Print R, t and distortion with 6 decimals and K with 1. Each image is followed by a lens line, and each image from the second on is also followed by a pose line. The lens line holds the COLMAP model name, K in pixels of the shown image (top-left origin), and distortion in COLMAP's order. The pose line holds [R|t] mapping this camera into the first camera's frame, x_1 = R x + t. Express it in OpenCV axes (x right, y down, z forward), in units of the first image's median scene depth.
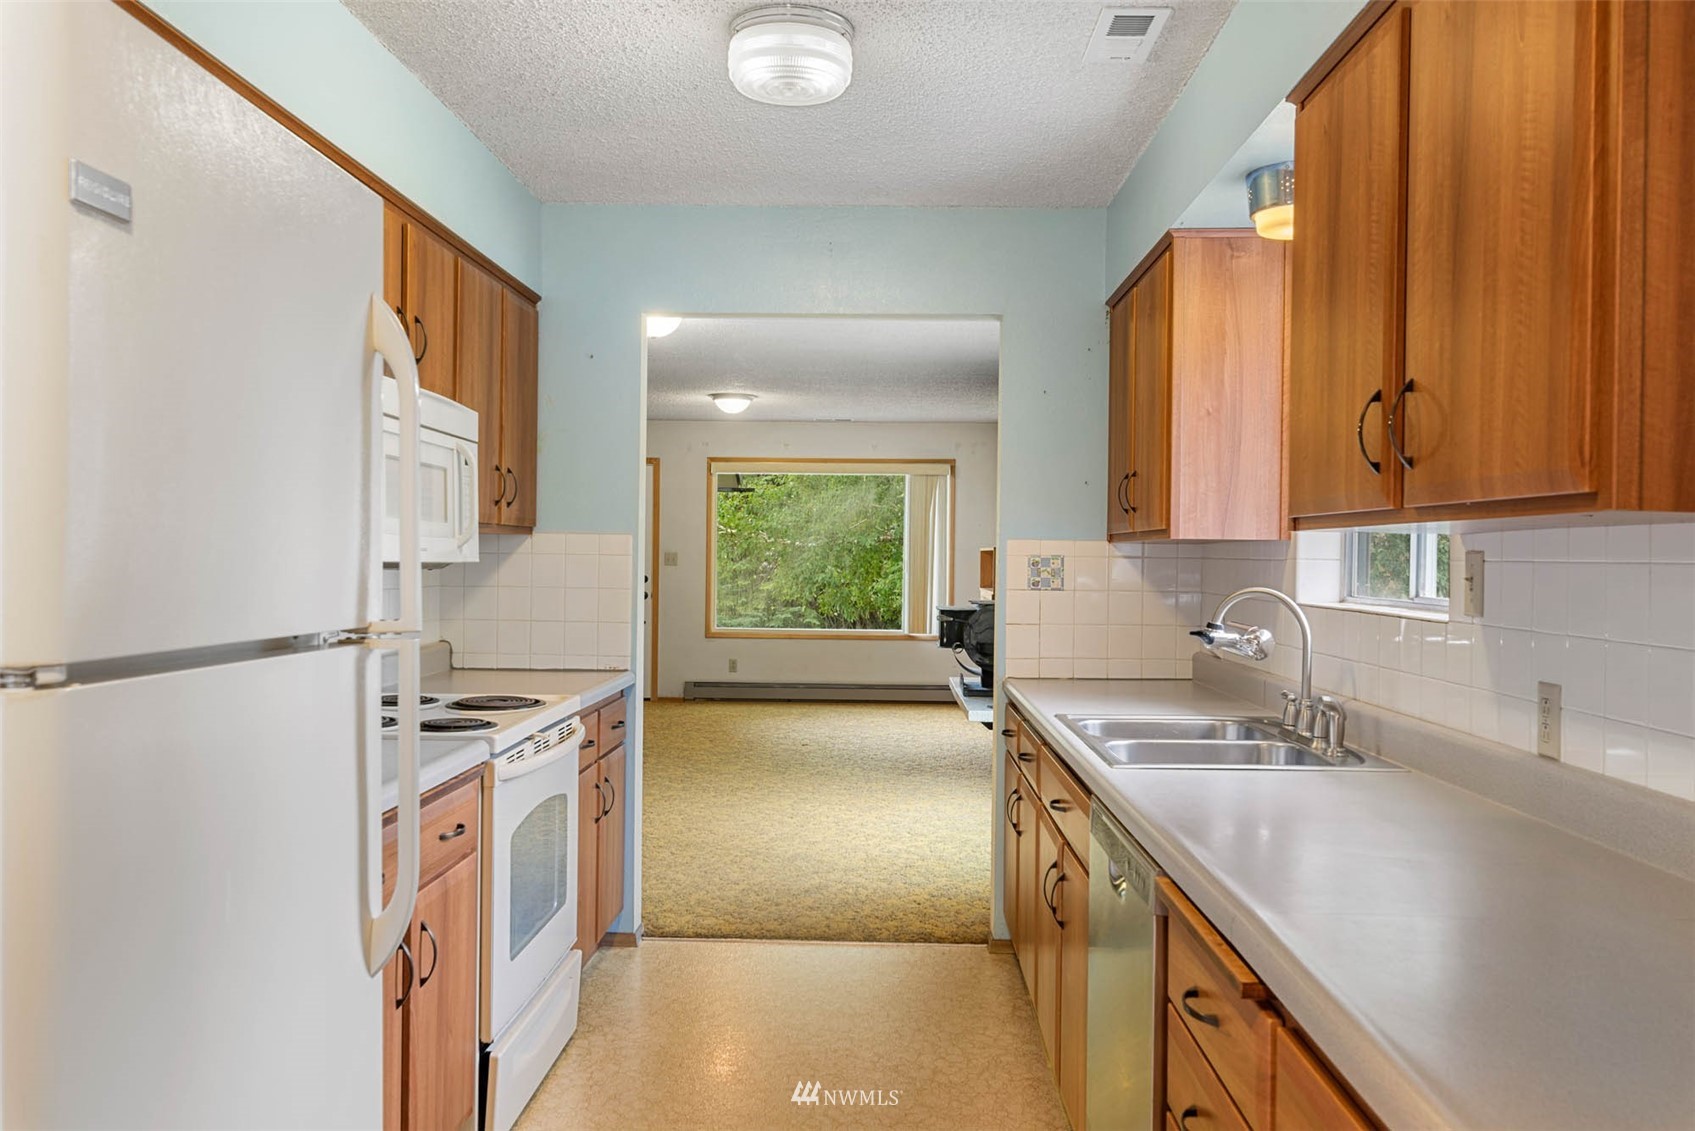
lens RADIAL K [[1356.0, 0, 842.8], [0, 1356.0, 563.7], [0, 0, 1]] dist [-0.007960, -0.002718]
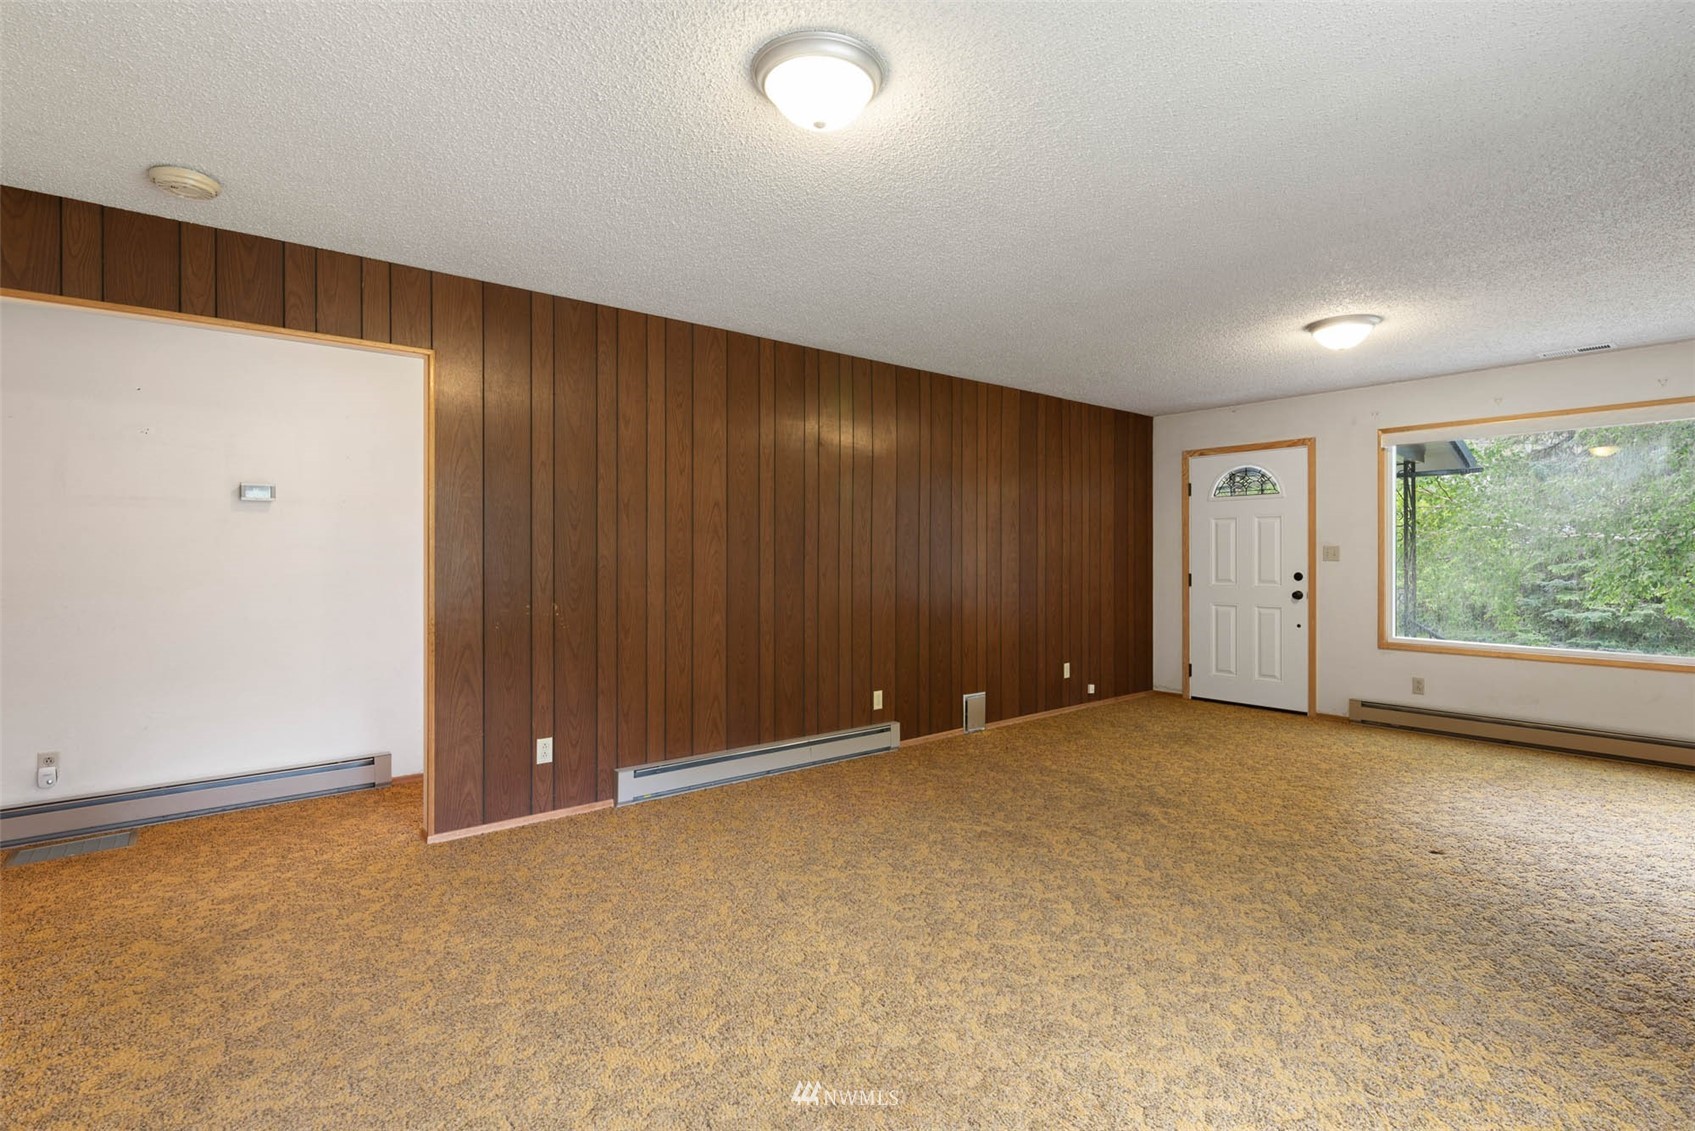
lens RADIAL K [[819.2, 0, 845.7], [0, 819.2, 554.1], [0, 0, 1]] dist [0.000764, 0.000361]
pose [[0.662935, -0.007757, -0.748636, 0.186817], [0.000864, 0.999954, -0.009595, 0.005618], [0.748676, 0.005714, 0.662911, 1.393838]]
